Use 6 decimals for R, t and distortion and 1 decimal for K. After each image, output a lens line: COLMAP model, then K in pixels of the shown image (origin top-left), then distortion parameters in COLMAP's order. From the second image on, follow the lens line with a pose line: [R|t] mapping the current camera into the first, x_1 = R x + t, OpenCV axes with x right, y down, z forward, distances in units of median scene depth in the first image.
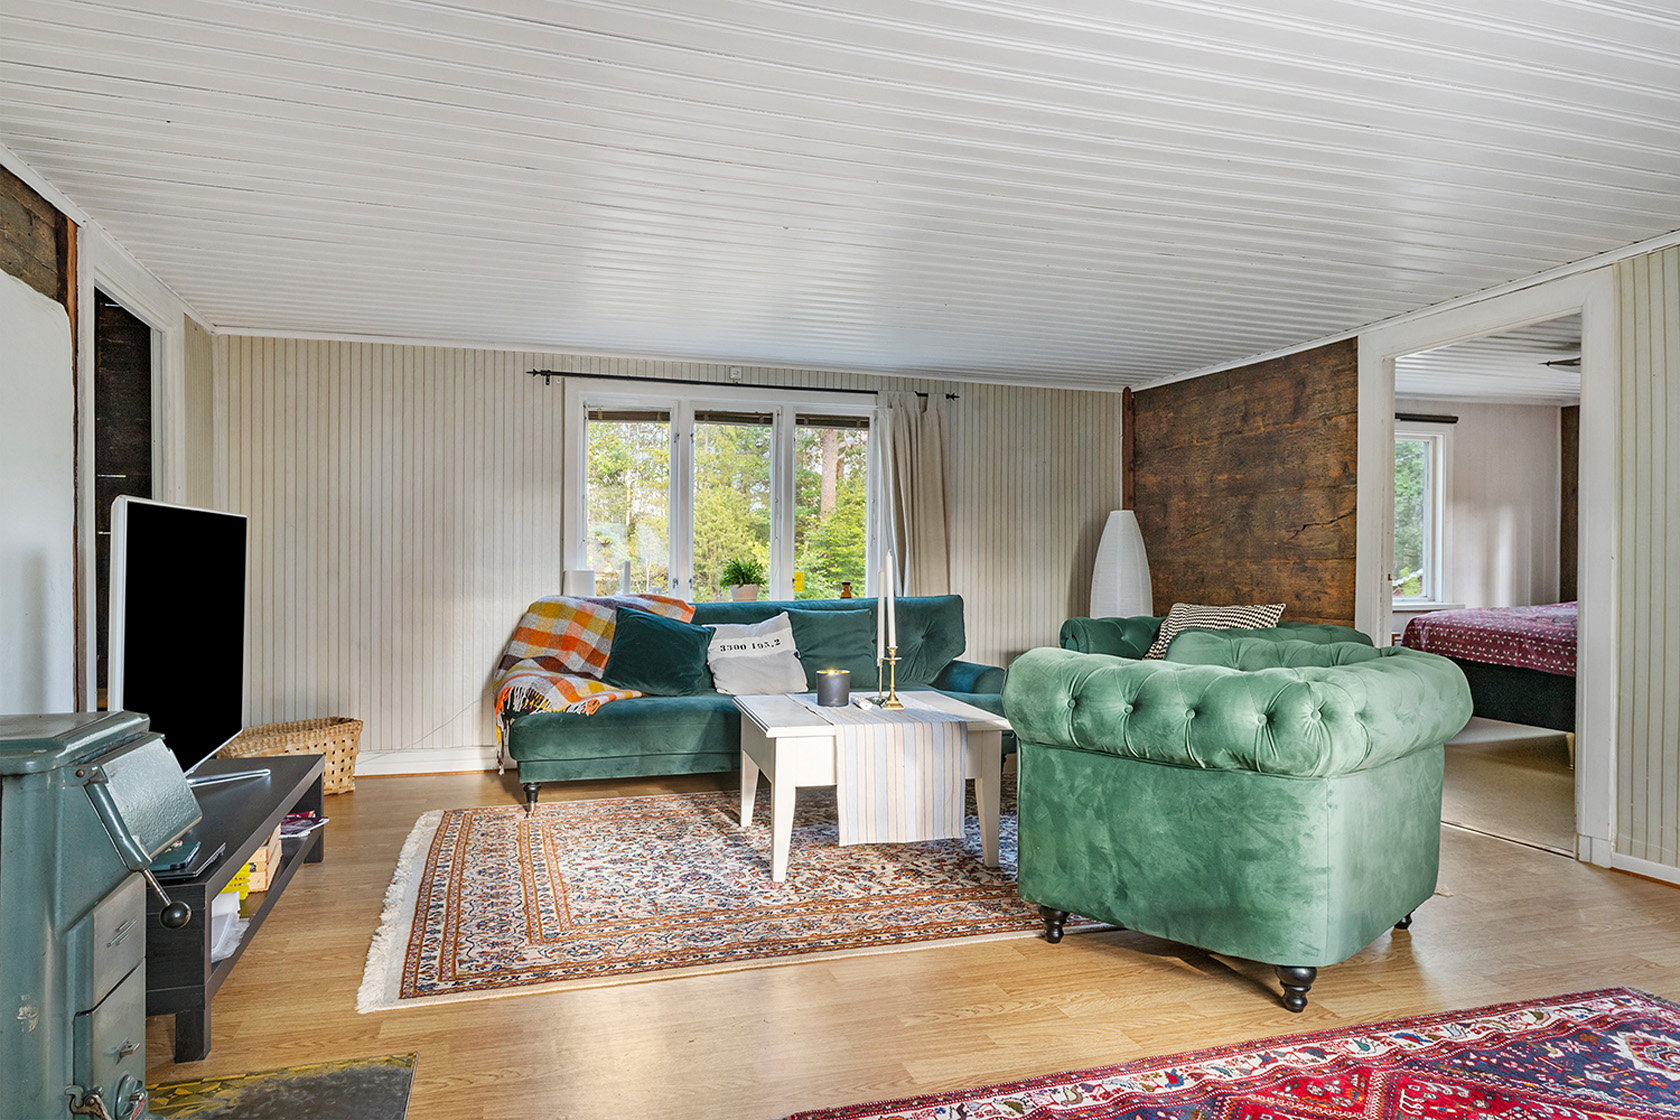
lens RADIAL K [[1049.7, 0, 846.5], [0, 1049.7, 562.1], [0, 0, 1]] dist [-0.009034, 0.000543]
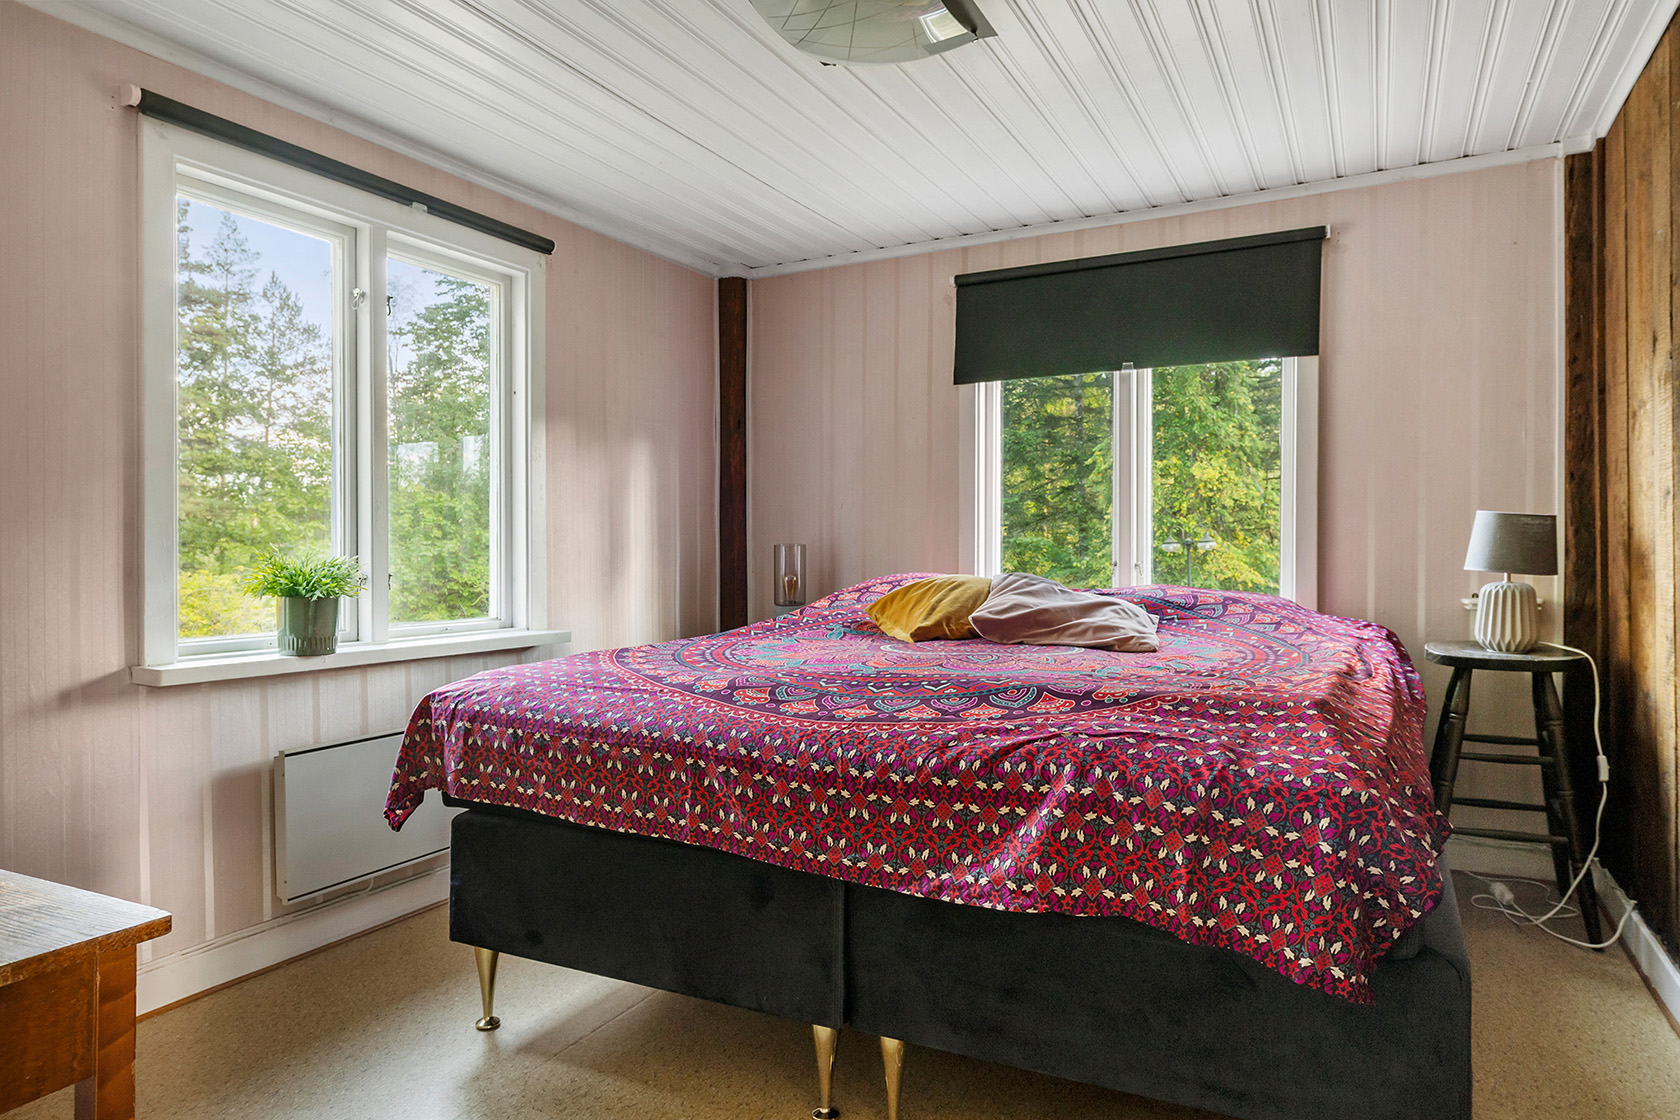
lens RADIAL K [[1049.7, 0, 839.8], [0, 1049.7, 561.2], [0, 0, 1]] dist [-0.009034, 0.000543]
pose [[0.721559, -0.009578, 0.692287, 0.208838], [0.006124, 0.999953, 0.007452, 0.003345], [-0.692326, -0.001137, 0.721584, 0.340663]]
